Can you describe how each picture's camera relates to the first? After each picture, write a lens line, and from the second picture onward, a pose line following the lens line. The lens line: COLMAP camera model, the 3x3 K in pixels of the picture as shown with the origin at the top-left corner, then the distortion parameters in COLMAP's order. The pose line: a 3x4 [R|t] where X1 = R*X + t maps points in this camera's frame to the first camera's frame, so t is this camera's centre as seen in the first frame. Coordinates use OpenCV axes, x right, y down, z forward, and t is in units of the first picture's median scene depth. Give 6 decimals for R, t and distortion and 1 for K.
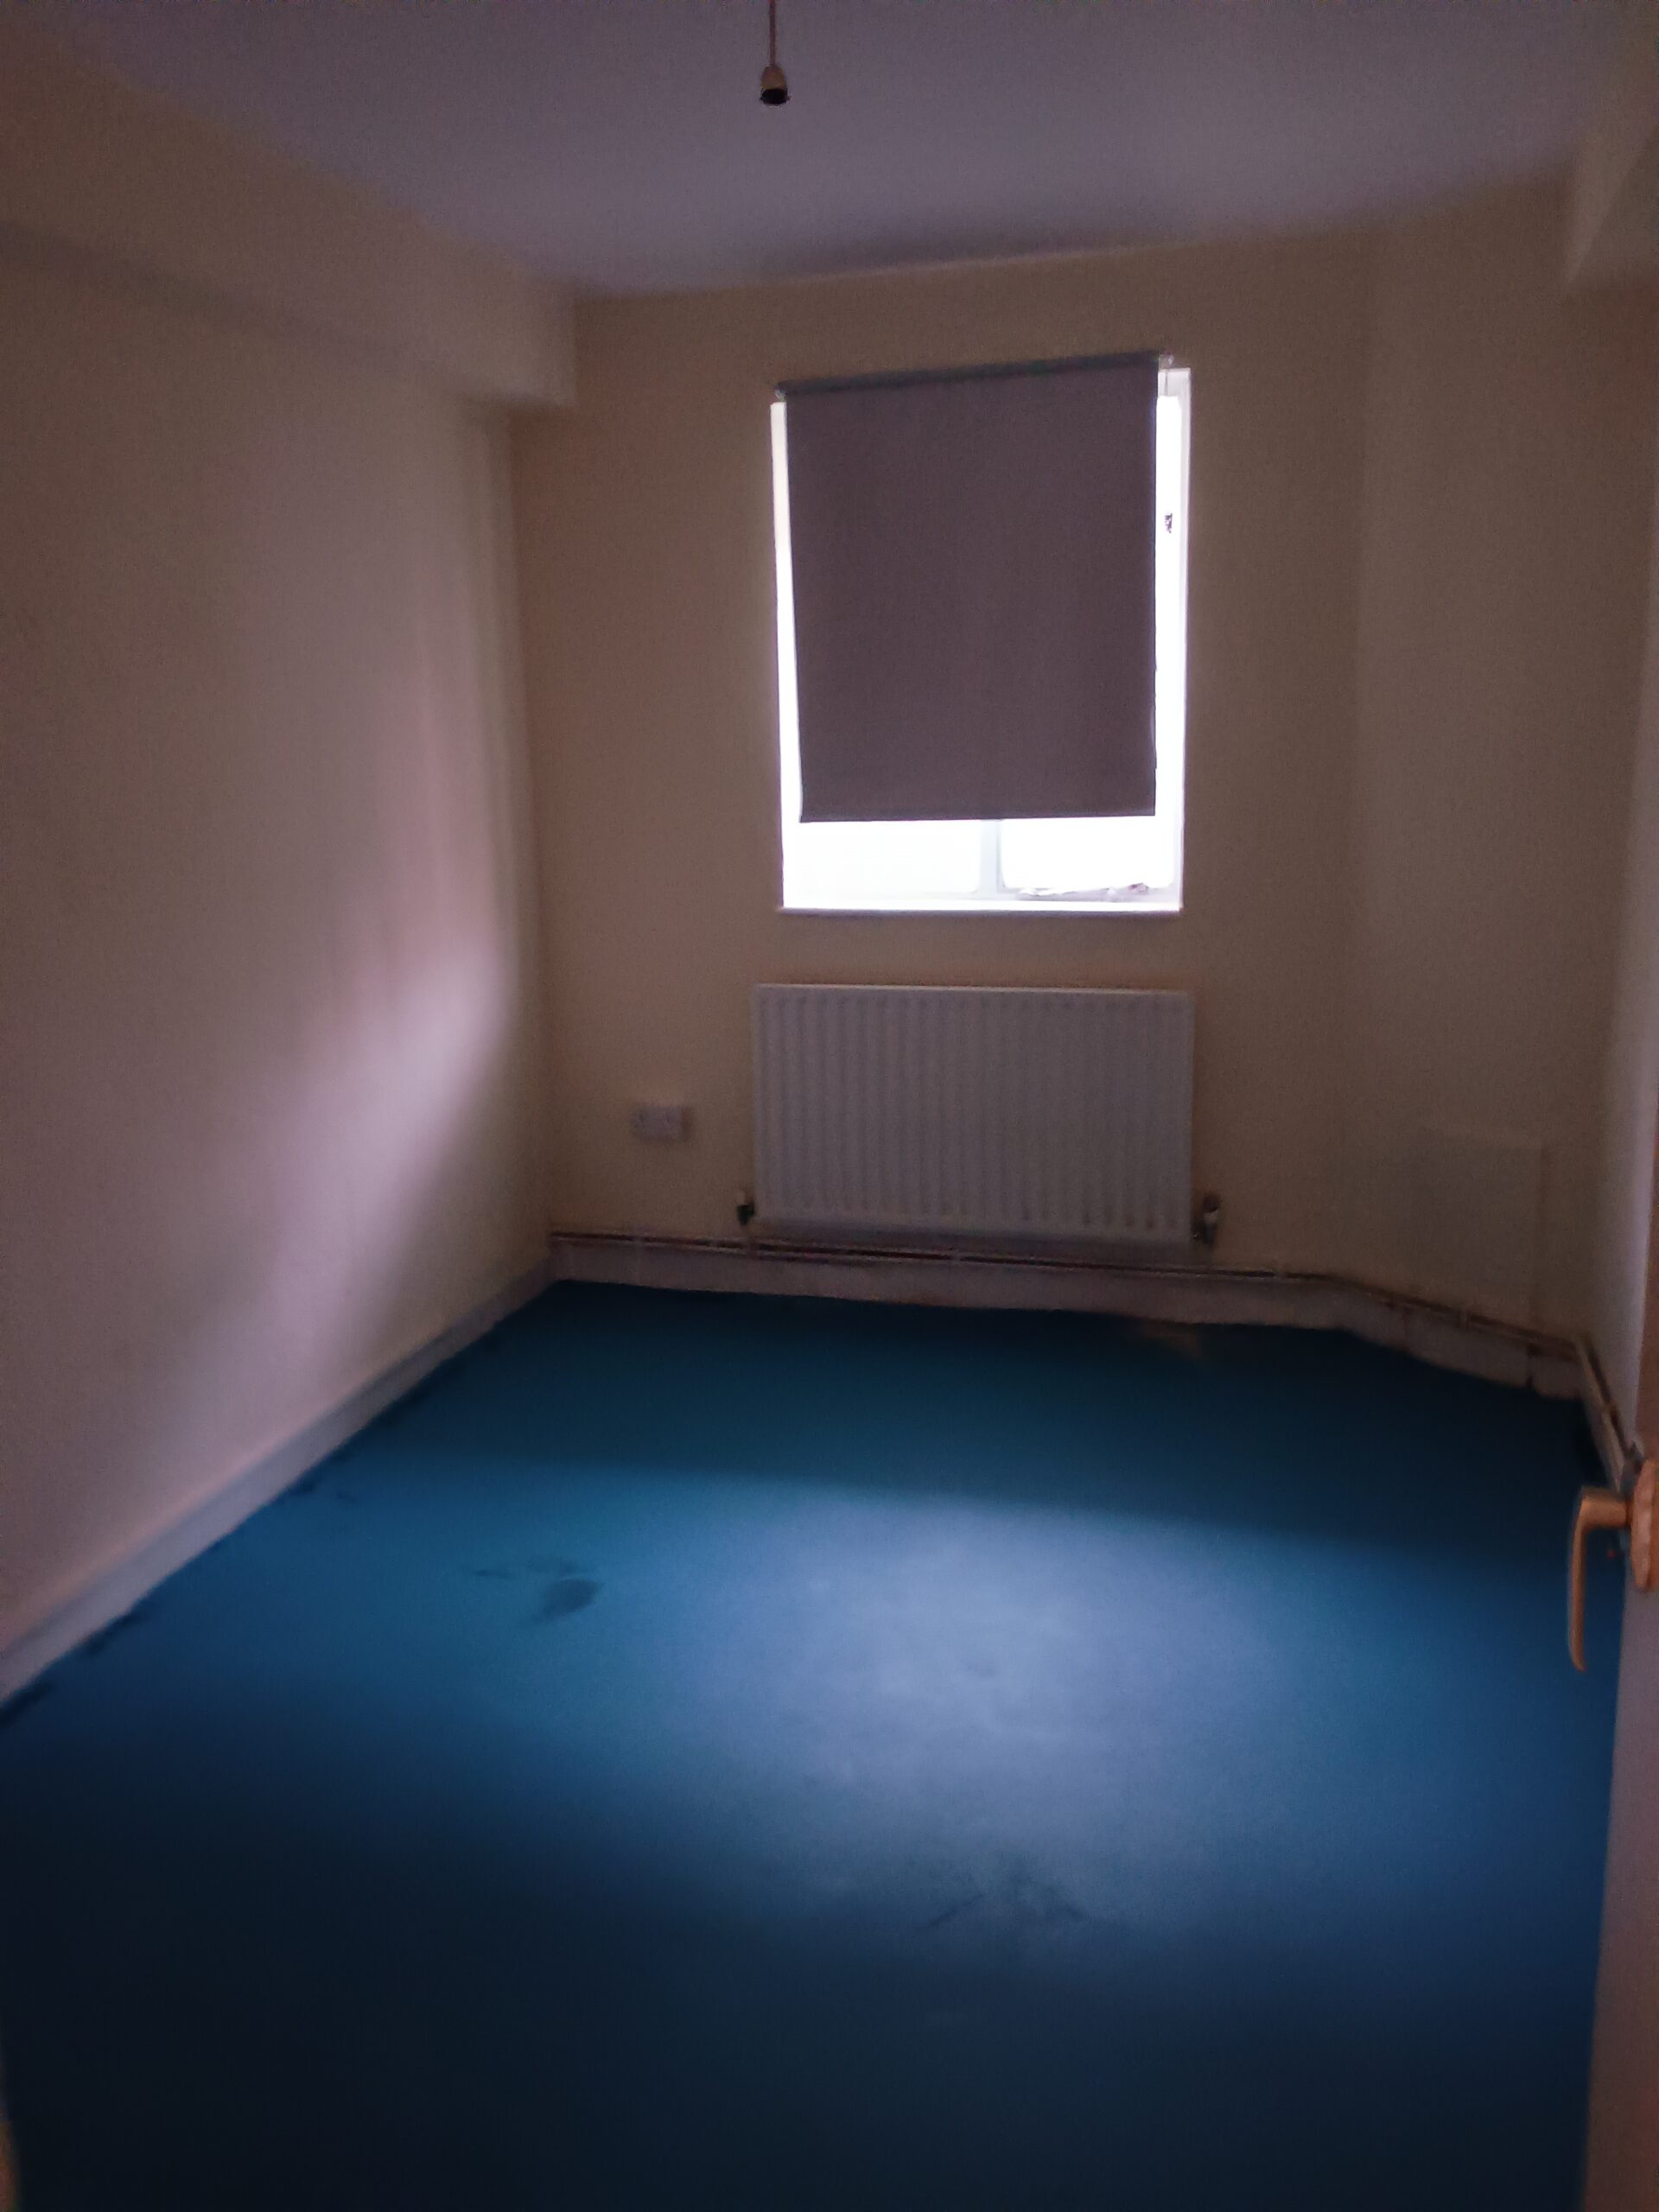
lens RADIAL K [[1947.1, 0, 817.7], [0, 1947.1, 1098.2], [0, 0, 1]] dist [0.061978, 0.026082]
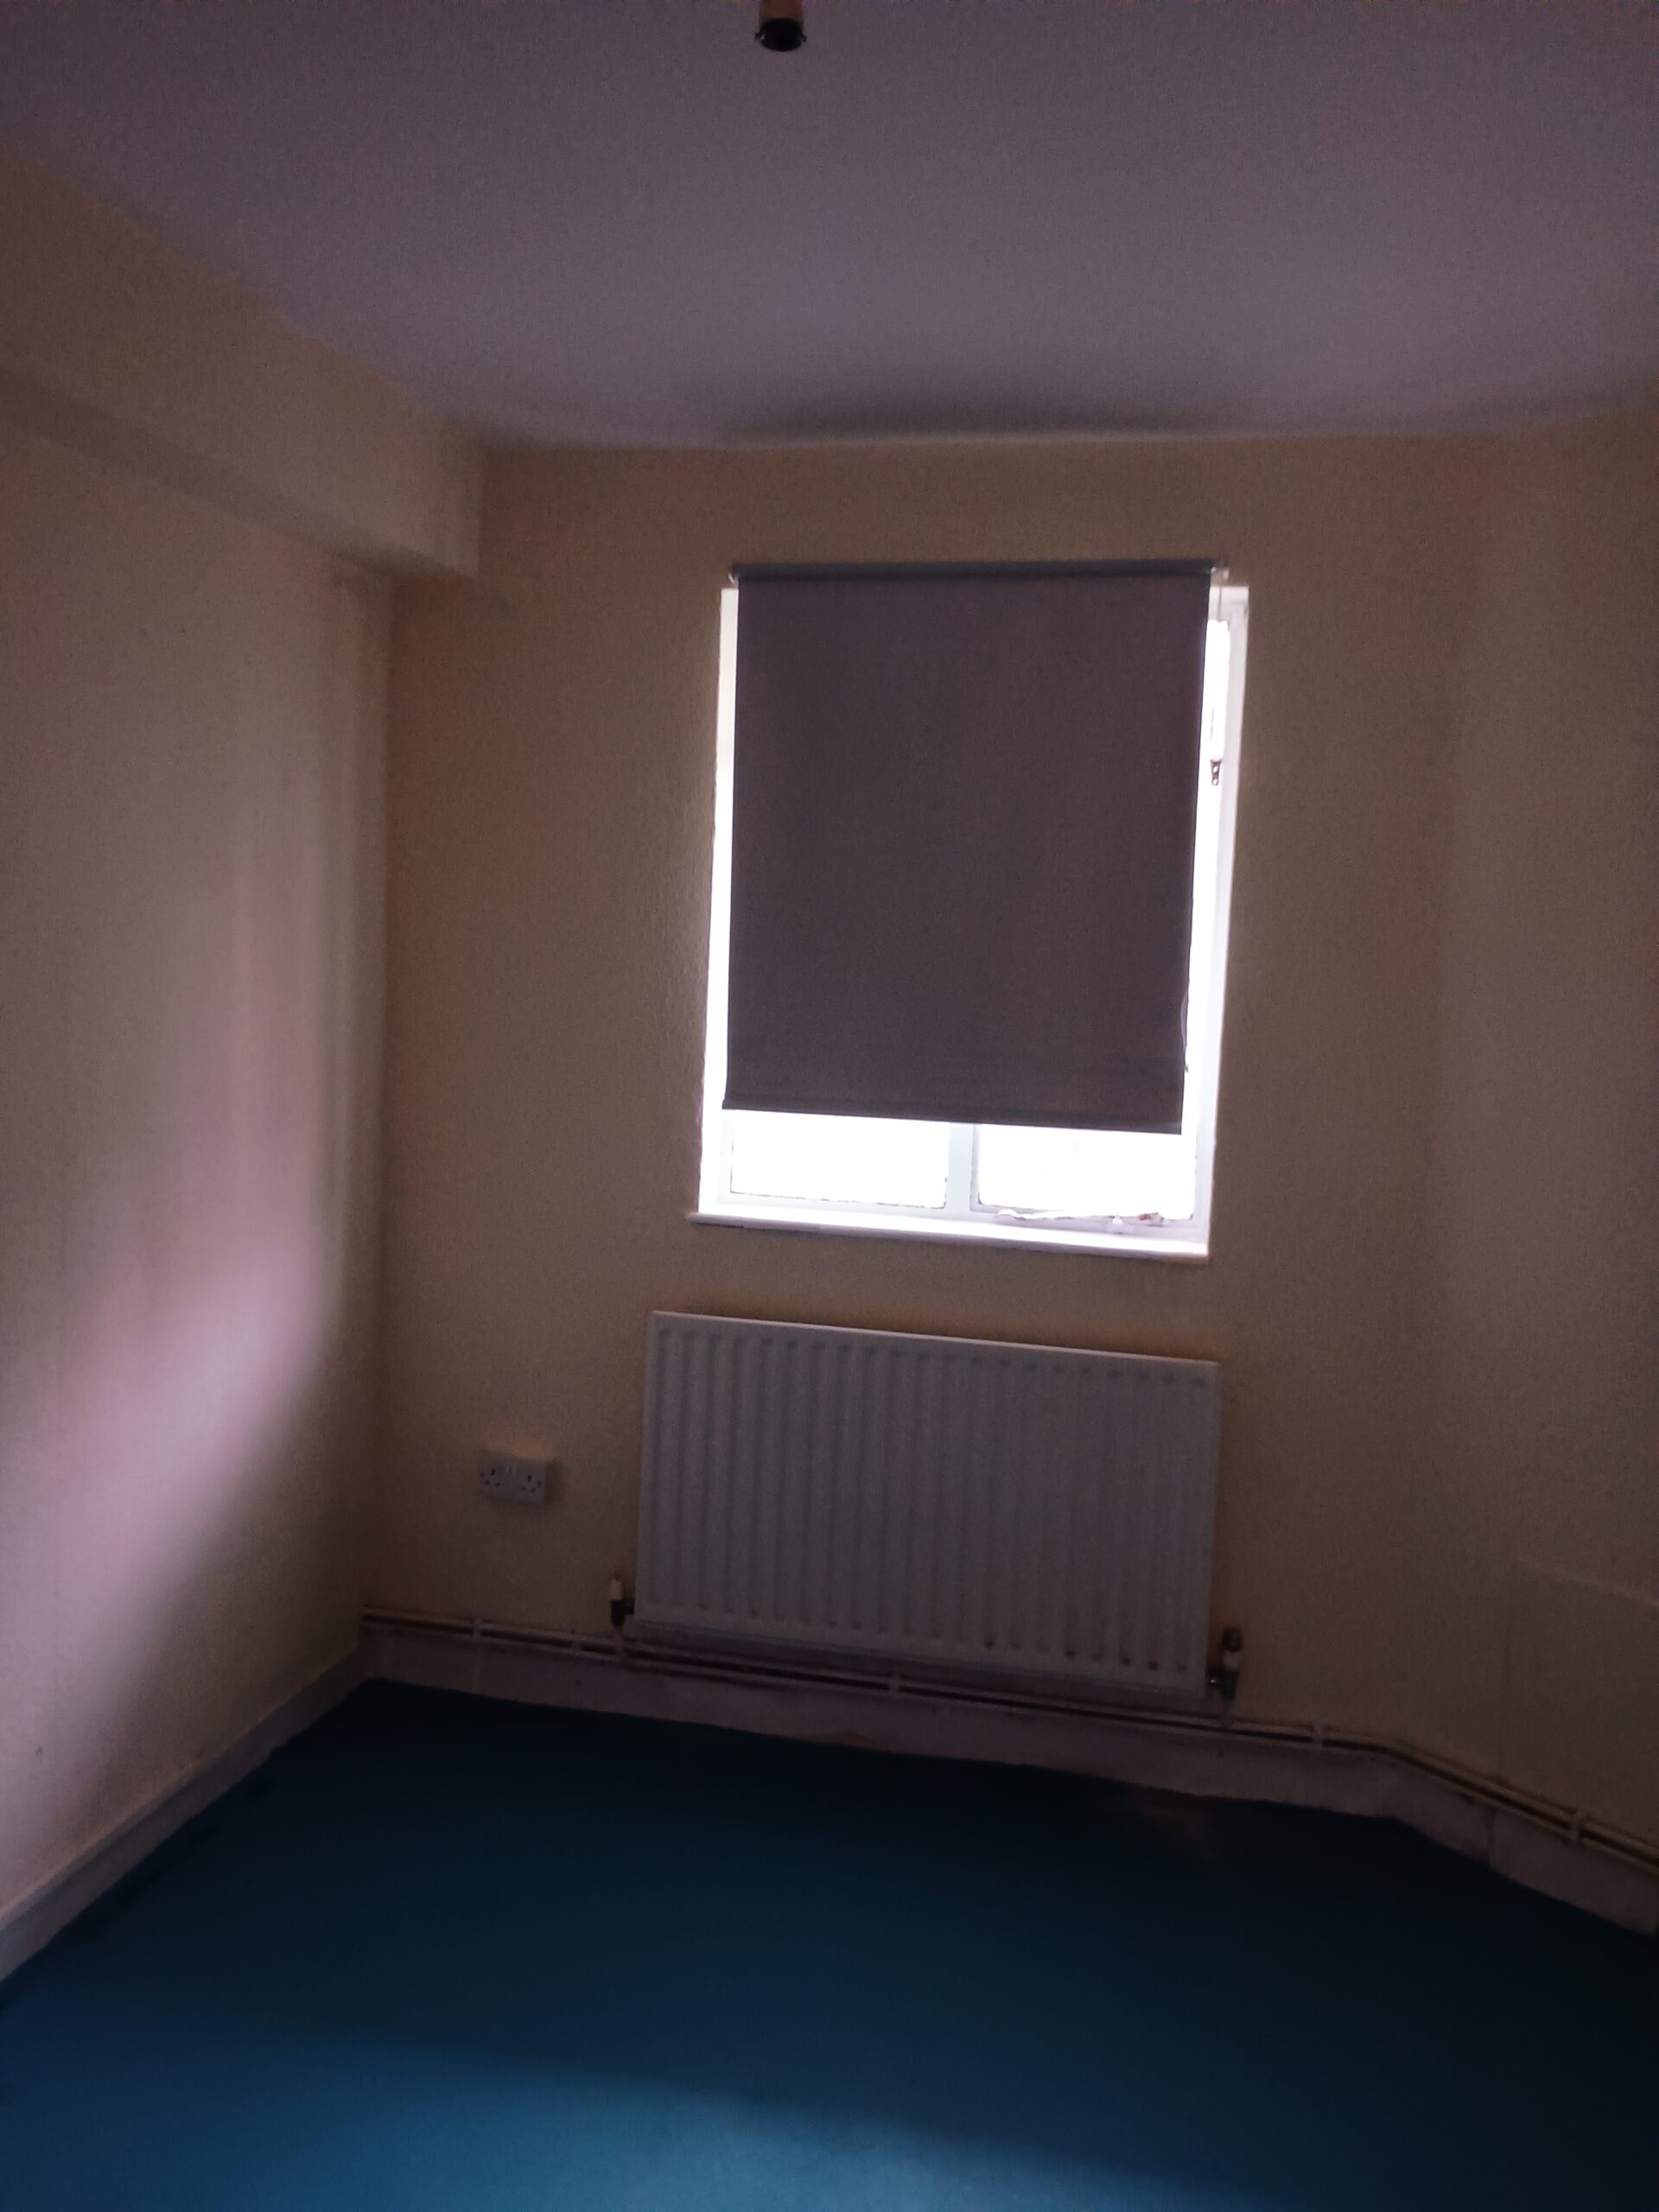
lens RADIAL K [[1947.1, 0, 829.3], [0, 1947.1, 1116.1], [0, 0, 1]] dist [0.061978, 0.026082]
pose [[0.996572, 0.062008, 0.054771, -0.010224], [-0.056235, 0.993265, -0.101299, -0.062695], [-0.060683, 0.097872, 0.993347, 0.225755]]
